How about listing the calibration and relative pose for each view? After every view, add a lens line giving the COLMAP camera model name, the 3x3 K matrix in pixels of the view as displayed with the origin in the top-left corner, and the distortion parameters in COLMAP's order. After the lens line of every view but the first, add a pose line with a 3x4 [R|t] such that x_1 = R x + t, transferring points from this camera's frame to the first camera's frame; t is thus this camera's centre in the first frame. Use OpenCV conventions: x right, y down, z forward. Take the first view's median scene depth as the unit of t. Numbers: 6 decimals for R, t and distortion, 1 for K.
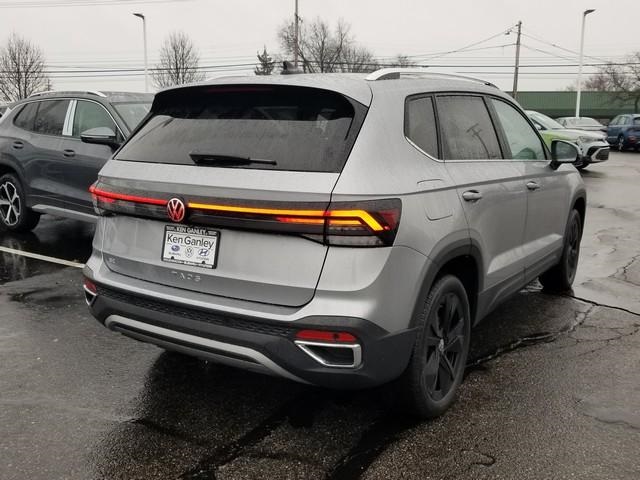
lens RADIAL K [[486.3, 0, 324.6], [0, 486.3, 241.5], [0, 0, 1]] dist [0.034215, -0.052010]
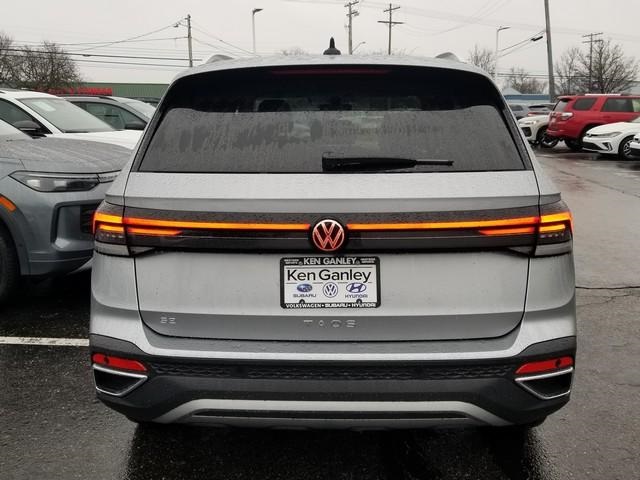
lens RADIAL K [[486.3, 0, 322.6], [0, 486.3, 235.8], [0, 0, 1]] dist [0.034215, -0.052010]
pose [[0.906023, -0.111968, 0.408150, -0.593681], [0.114040, 0.993288, 0.019341, -0.077597], [-0.407576, 0.029022, 0.912710, 0.338265]]
